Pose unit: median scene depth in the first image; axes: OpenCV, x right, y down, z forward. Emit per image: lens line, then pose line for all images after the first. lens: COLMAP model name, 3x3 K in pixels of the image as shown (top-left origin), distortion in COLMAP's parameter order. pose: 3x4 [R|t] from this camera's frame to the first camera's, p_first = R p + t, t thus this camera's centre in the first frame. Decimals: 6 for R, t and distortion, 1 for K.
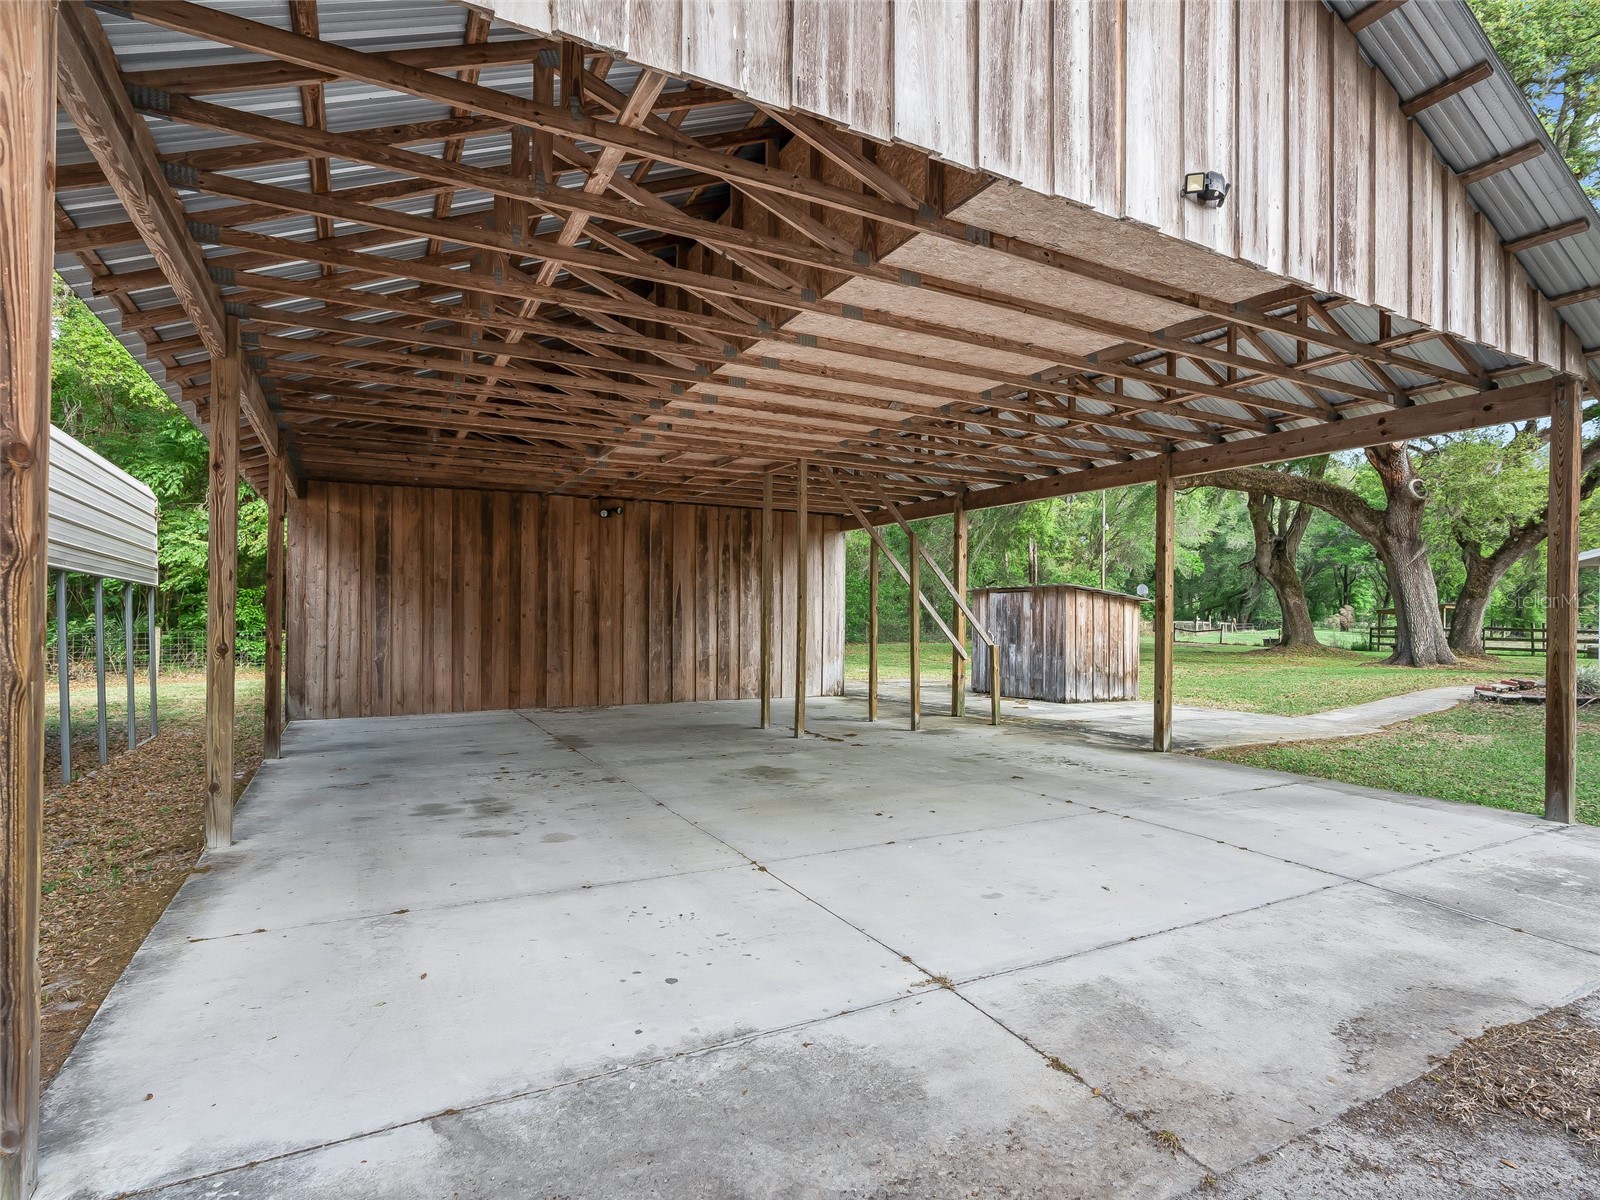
lens RADIAL K [[823.8, 0, 792.5], [0, 823.8, 609.3], [0, 0, 1]] dist [-0.018589, 0.013511]
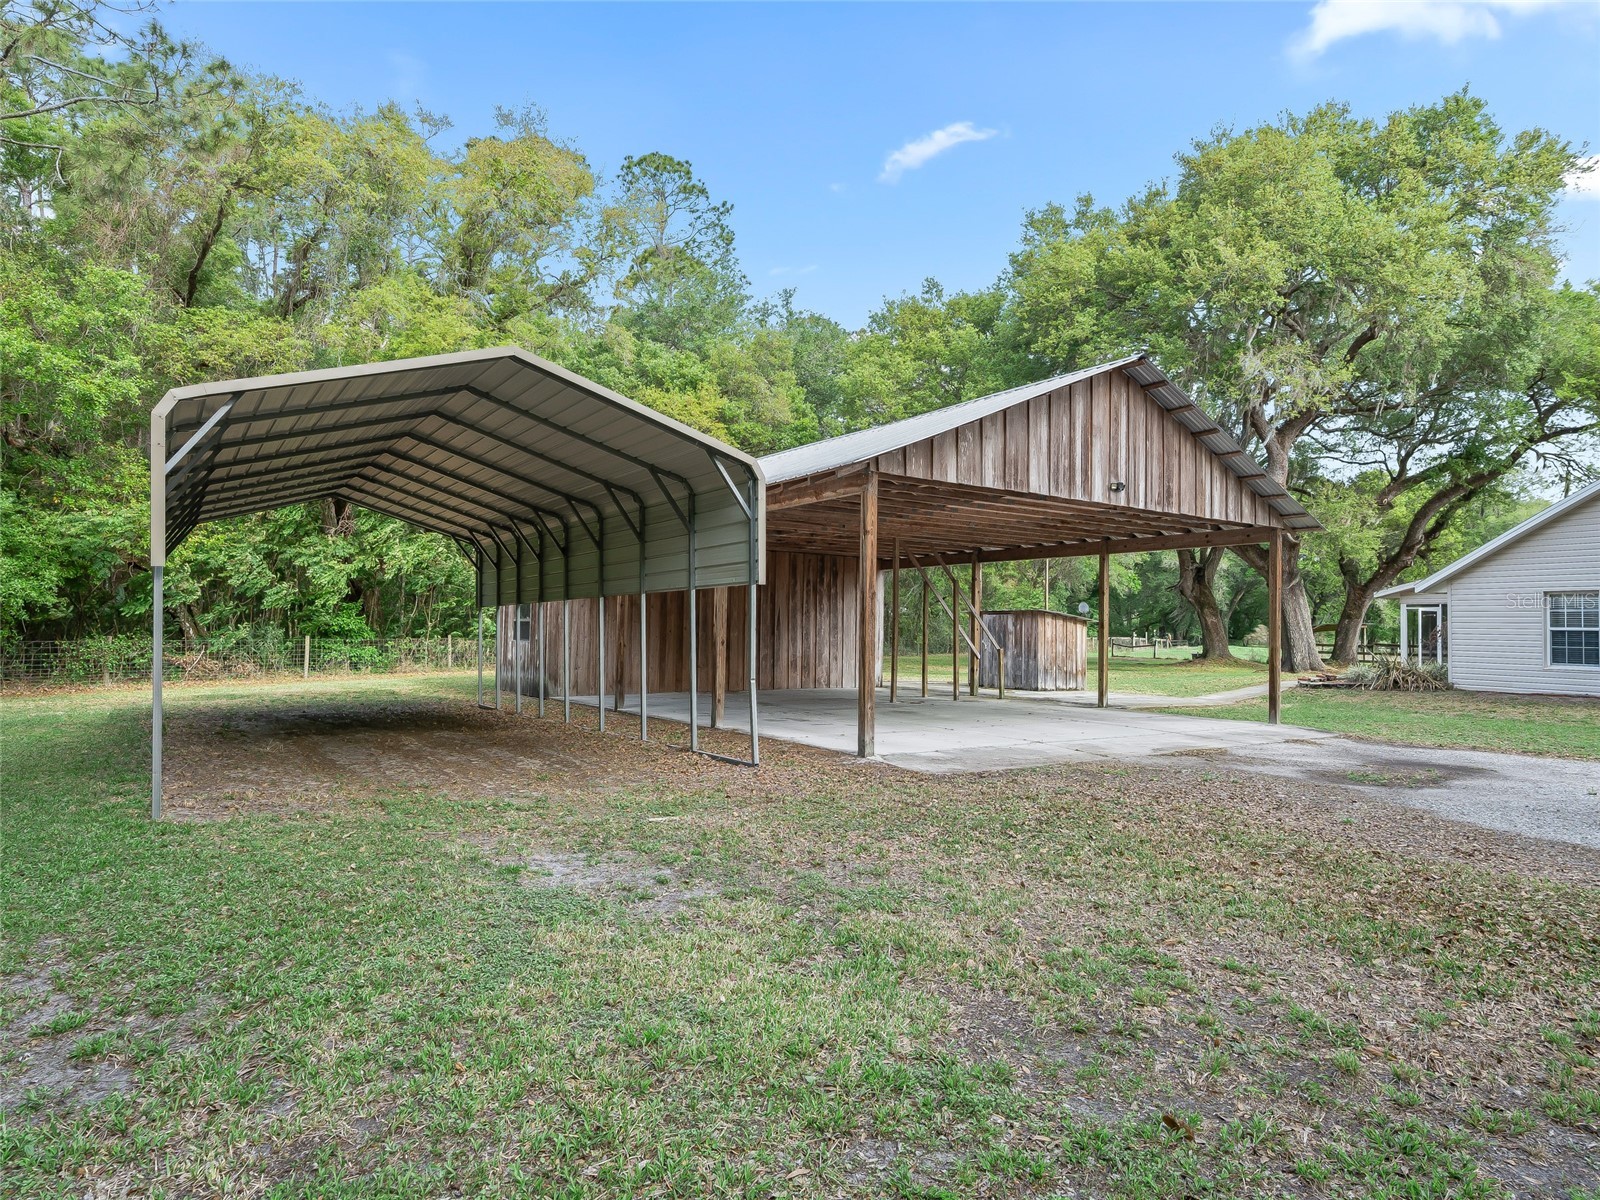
lens RADIAL K [[852.7, 0, 803.1], [0, 852.7, 602.9], [0, 0, 1]] dist [-0.005756, -0.000338]
pose [[0.996245, 0.009042, 0.086106, -0.209711], [-0.006979, 0.999682, -0.024236, -0.002301], [-0.086297, 0.023544, 0.995991, -0.461848]]
